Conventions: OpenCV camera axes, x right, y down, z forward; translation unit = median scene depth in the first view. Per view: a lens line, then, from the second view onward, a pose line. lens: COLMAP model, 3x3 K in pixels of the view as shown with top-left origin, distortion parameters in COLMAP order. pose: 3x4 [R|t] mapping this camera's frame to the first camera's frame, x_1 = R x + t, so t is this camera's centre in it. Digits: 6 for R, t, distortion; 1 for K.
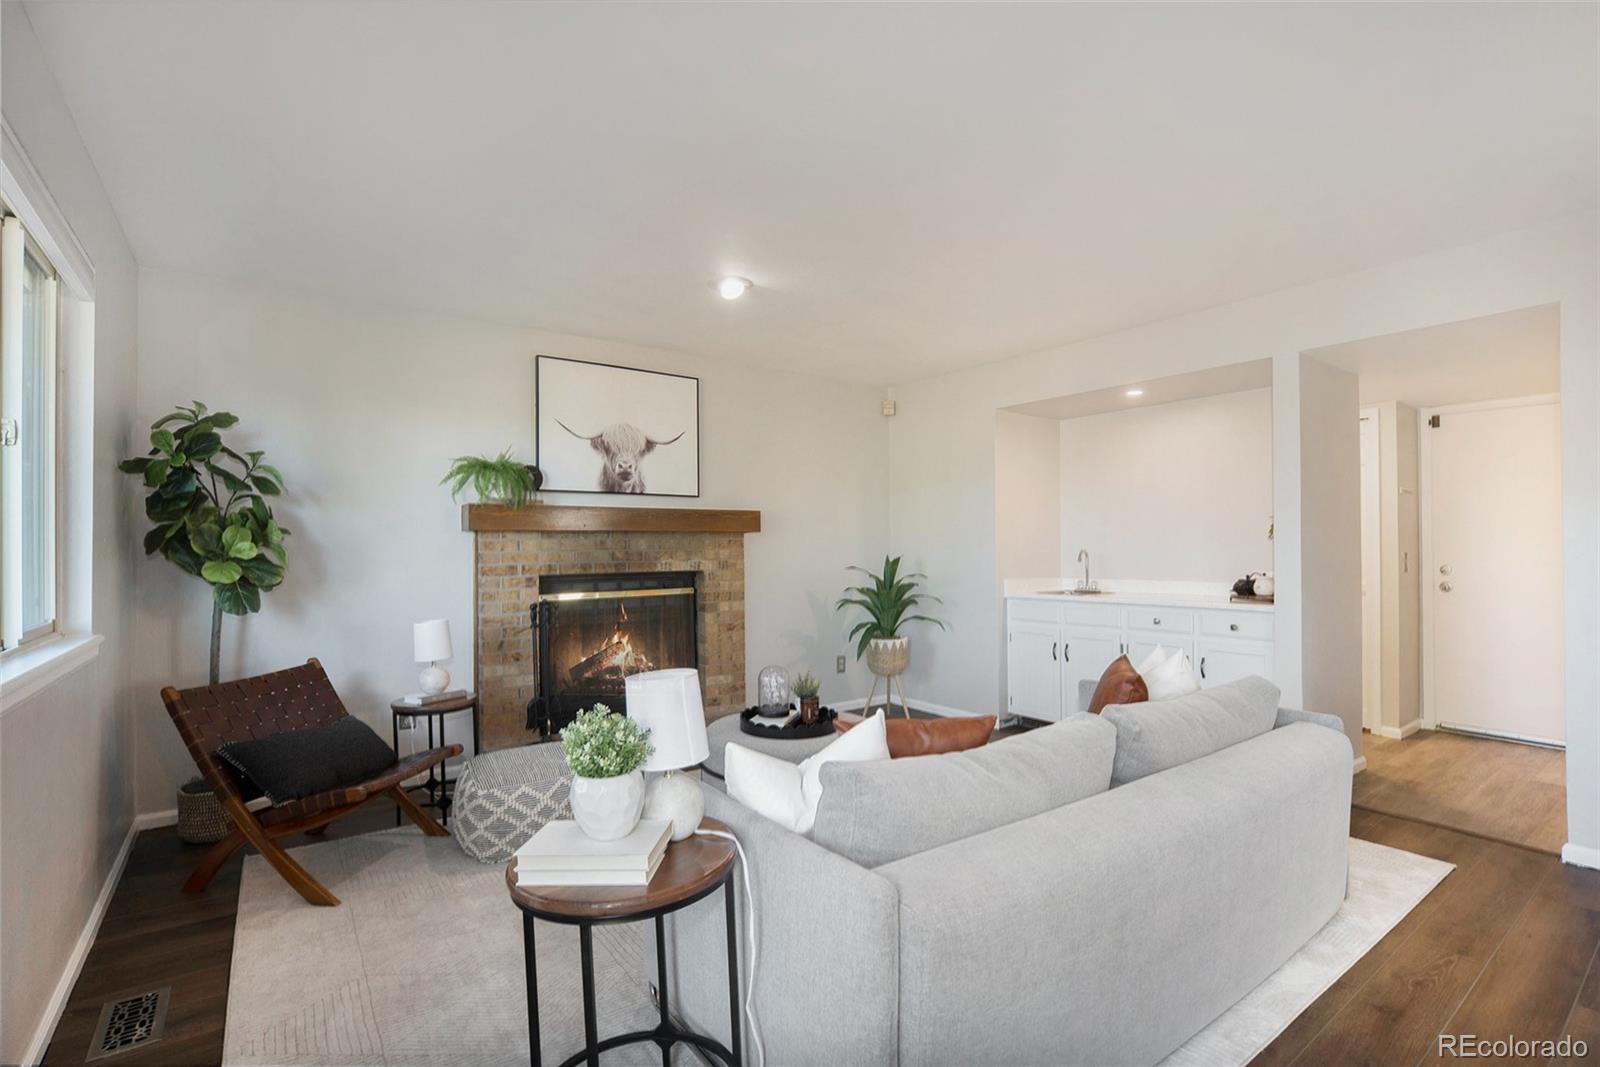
lens RADIAL K [[741.9, 0, 802.5], [0, 741.9, 536.4], [0, 0, 1]] dist [-0.031882, -0.001677]
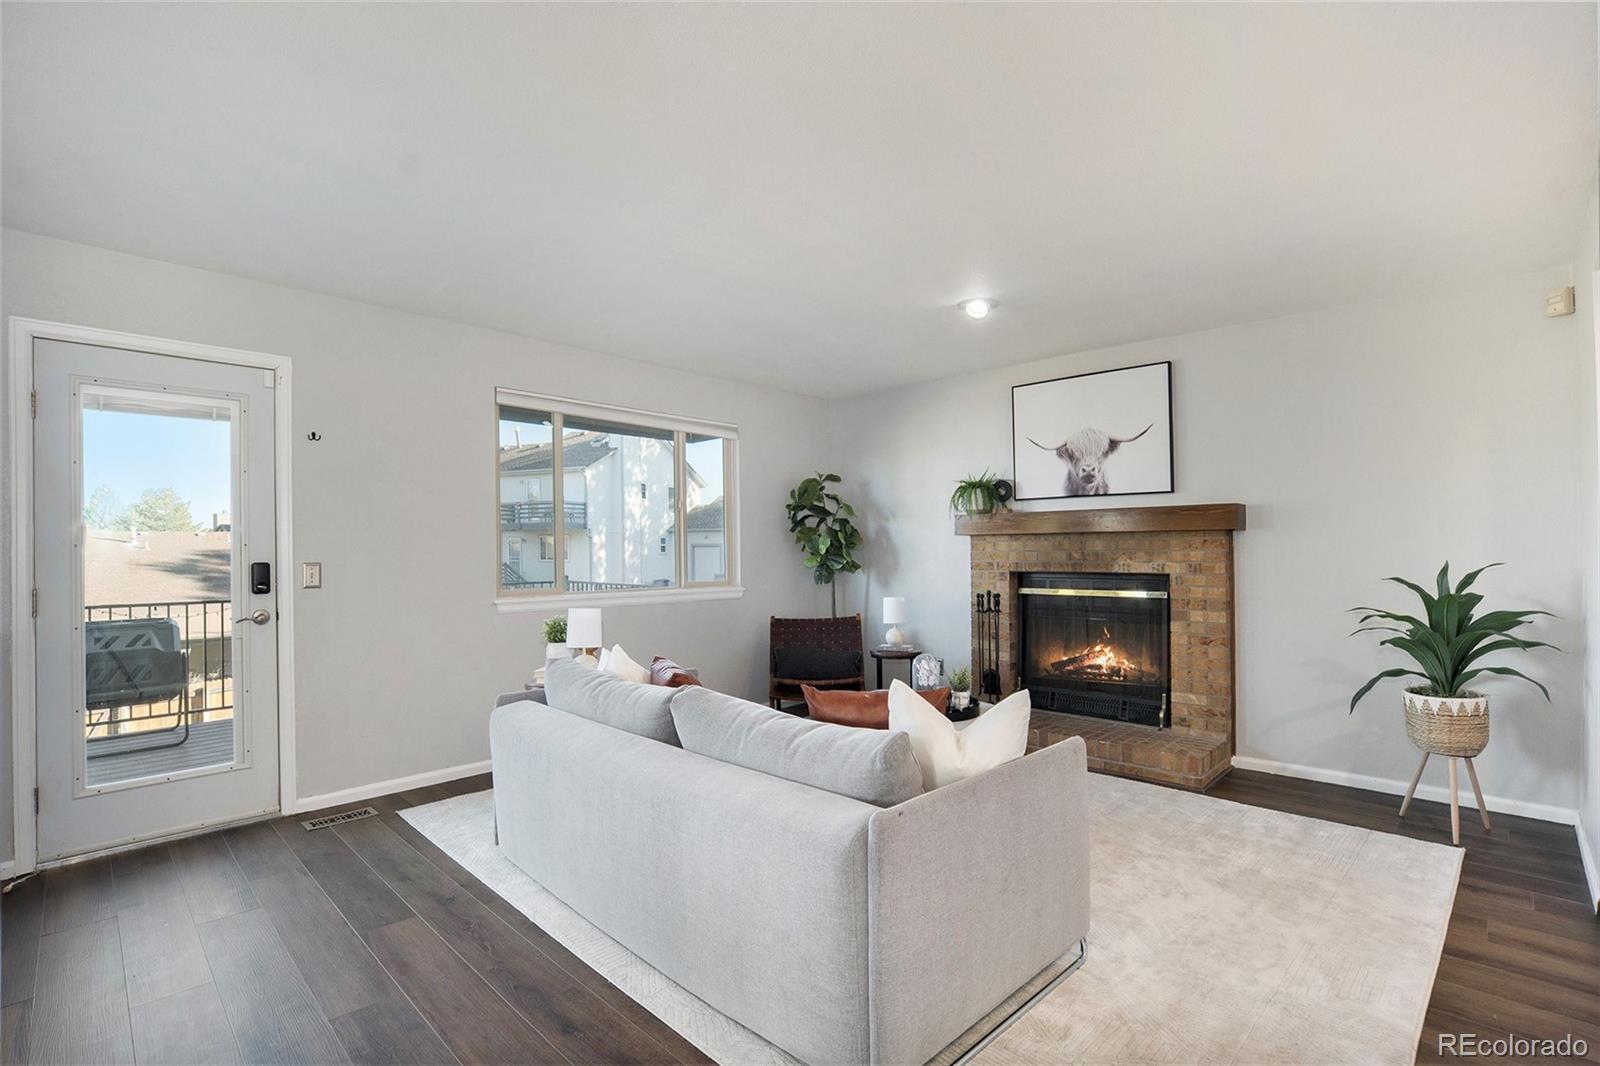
lens RADIAL K [[741.9, 0, 816.0], [0, 741.9, 558.2], [0, 0, 1]] dist [-0.031882, -0.001677]
pose [[0.178215, 0.018419, -0.983819, 0.706744], [0.017267, 0.999612, 0.021843, 0.000055], [0.983840, -0.020881, 0.177828, 0.435679]]
